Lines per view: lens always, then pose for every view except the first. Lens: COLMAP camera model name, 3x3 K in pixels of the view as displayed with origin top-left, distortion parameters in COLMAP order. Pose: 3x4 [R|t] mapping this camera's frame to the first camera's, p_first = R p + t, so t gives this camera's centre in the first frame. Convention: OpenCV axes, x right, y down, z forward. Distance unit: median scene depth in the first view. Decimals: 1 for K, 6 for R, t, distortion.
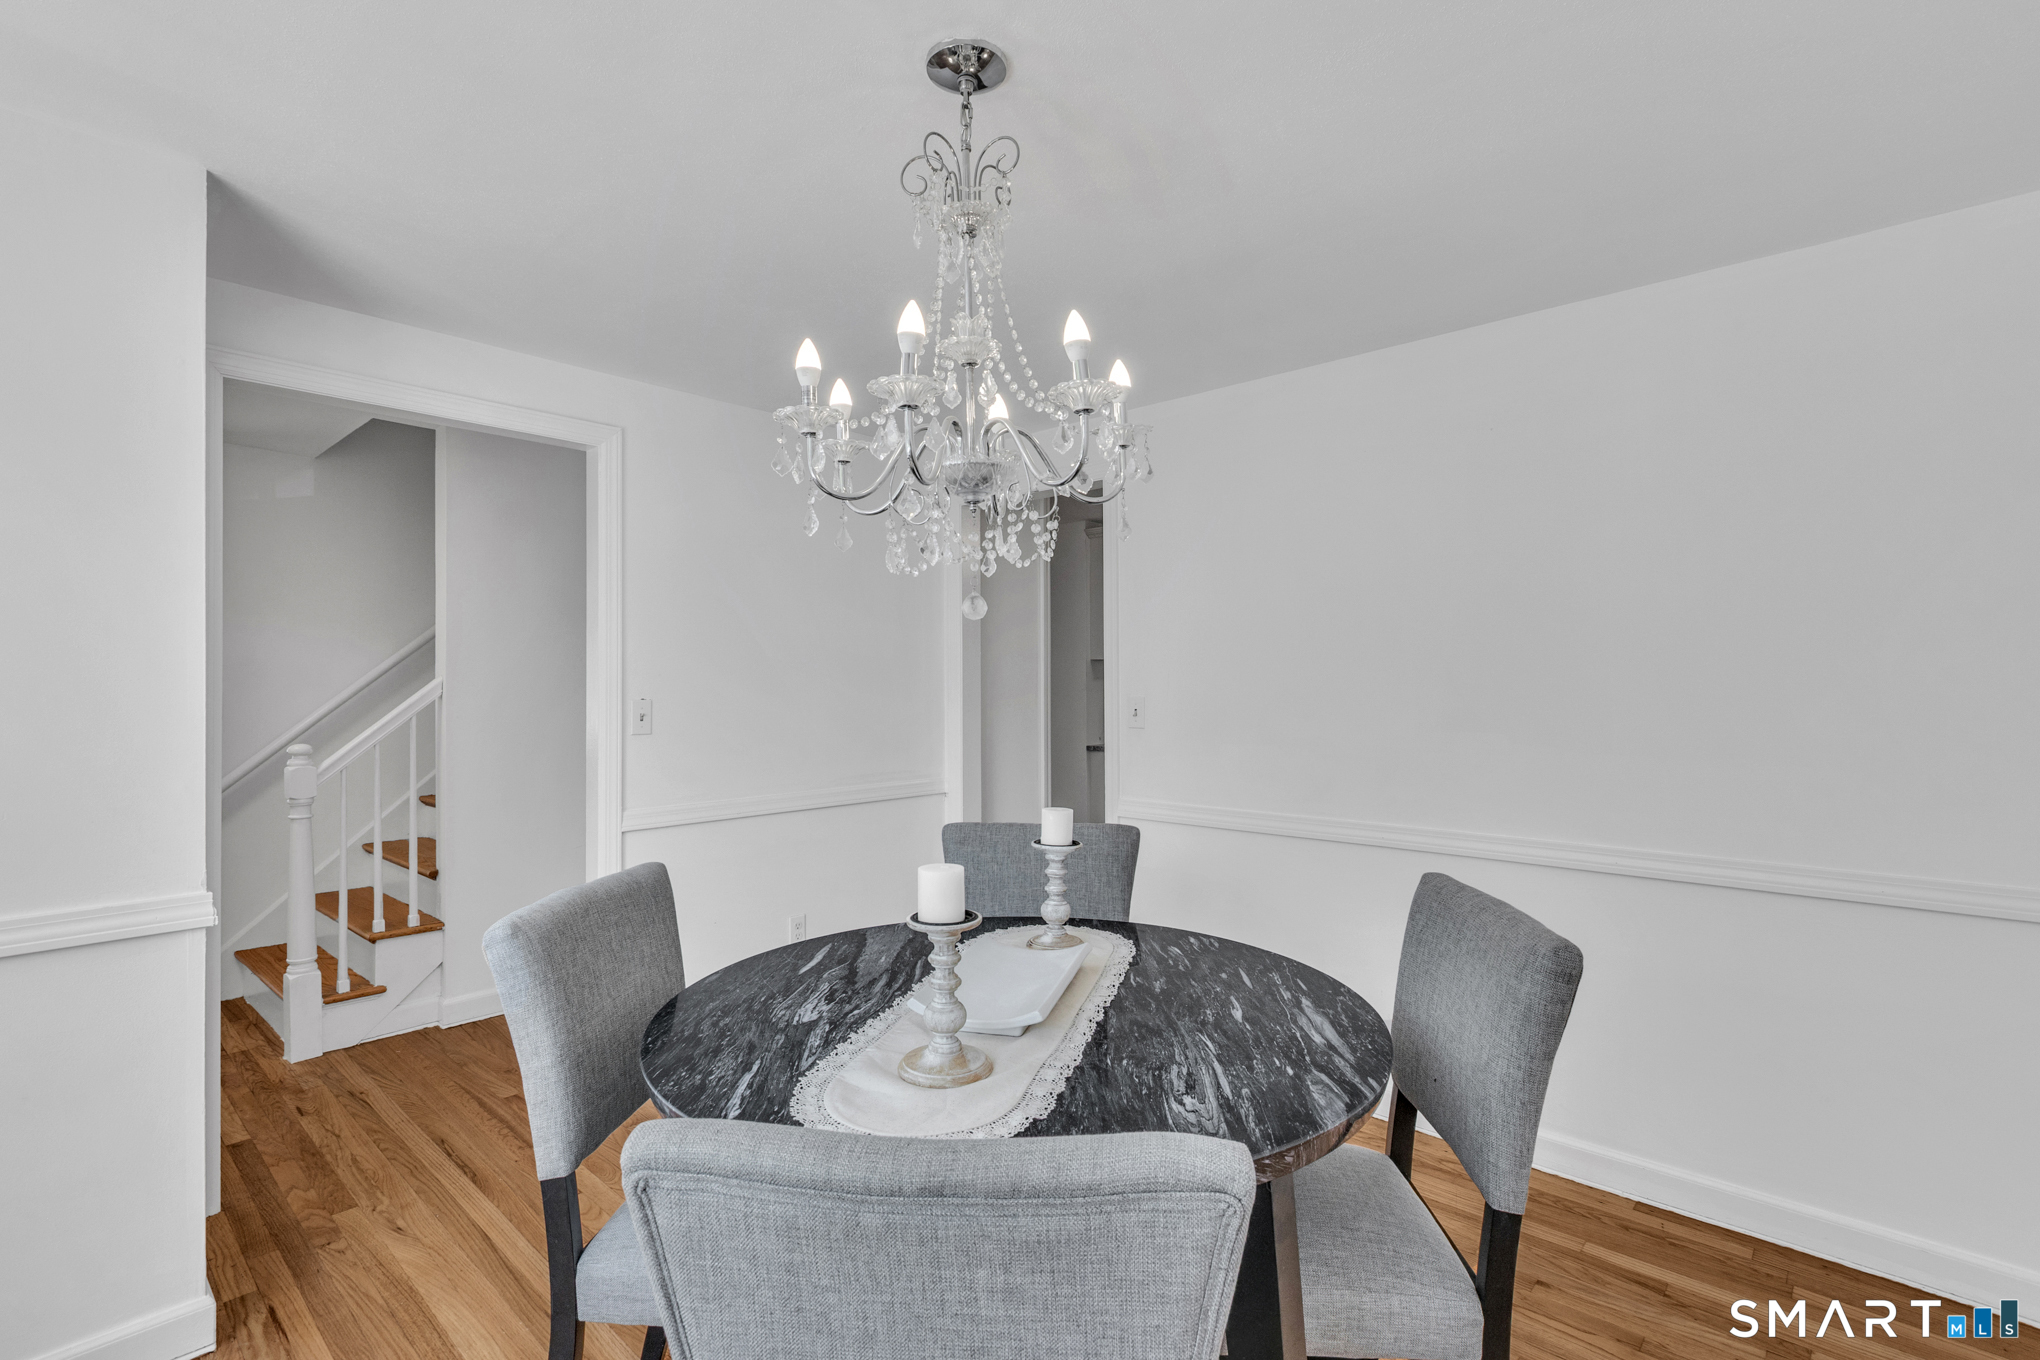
lens RADIAL K [[947.7, 0, 1020.0], [0, 947.7, 680.0], [0, 0, 1]] dist [-0.005753, -0.000408]
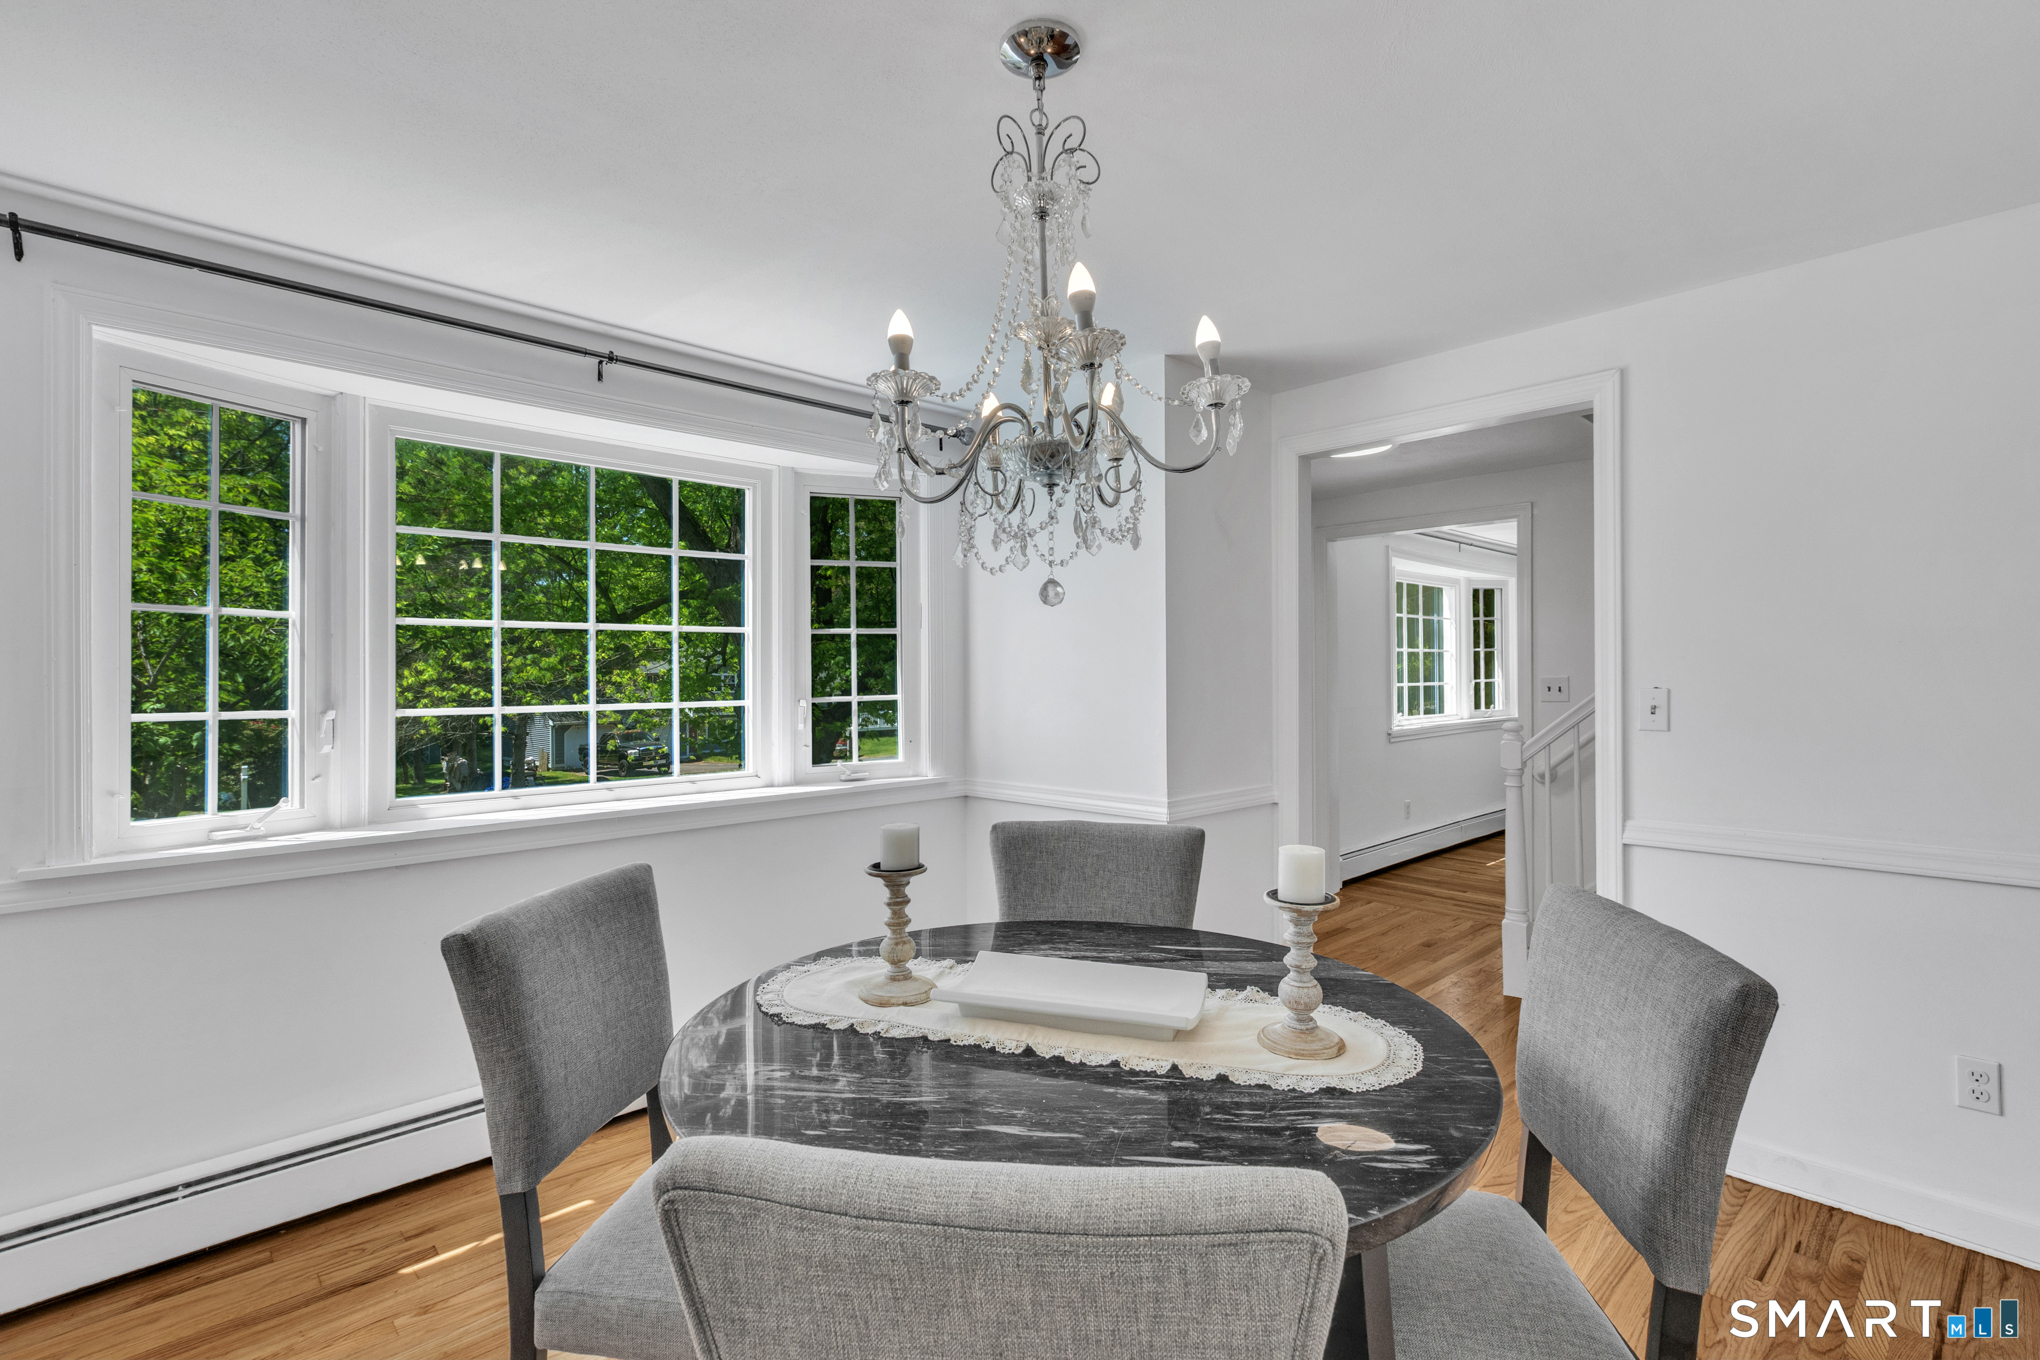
lens RADIAL K [[952.0, 0, 1025.5], [0, 952.0, 668.1], [0, 0, 1]] dist [0.017657, -0.000080]
pose [[-0.058115, -0.005888, -0.998293, 0.929765], [0.002725, 0.999978, -0.006056, 0.008533], [0.998306, -0.003072, -0.058098, 1.030308]]
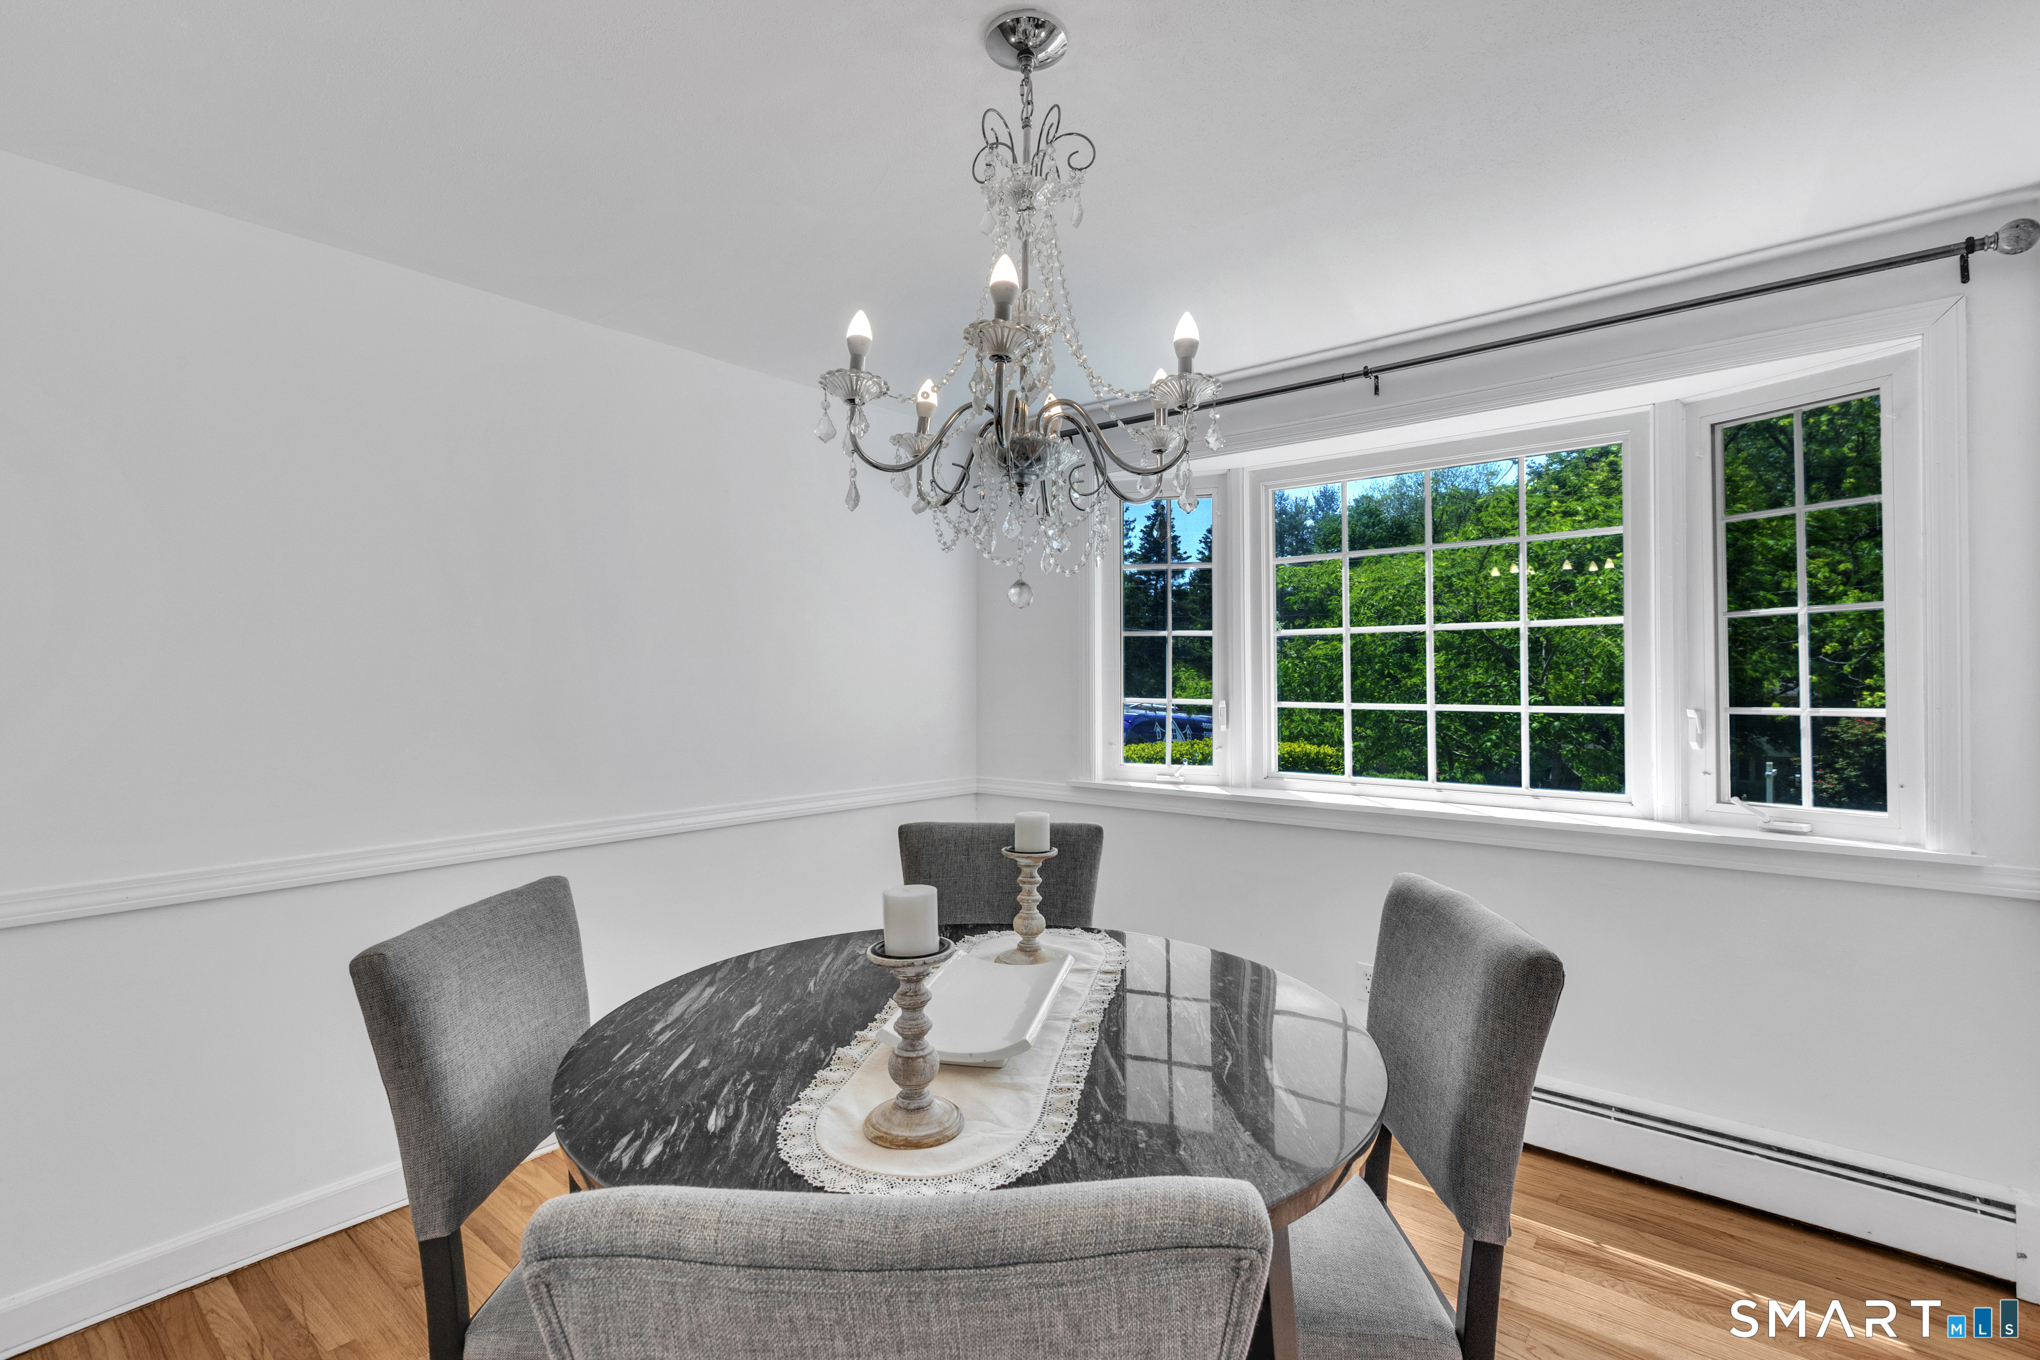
lens RADIAL K [[947.7, 0, 1020.0], [0, 947.7, 680.0], [0, 0, 1]] dist [-0.005753, -0.000408]
pose [[-0.998797, 0.003698, -0.048904, -0.000421], [0.003484, 0.999984, 0.004461, 0.005404], [0.048920, 0.004285, -0.998794, 1.946266]]
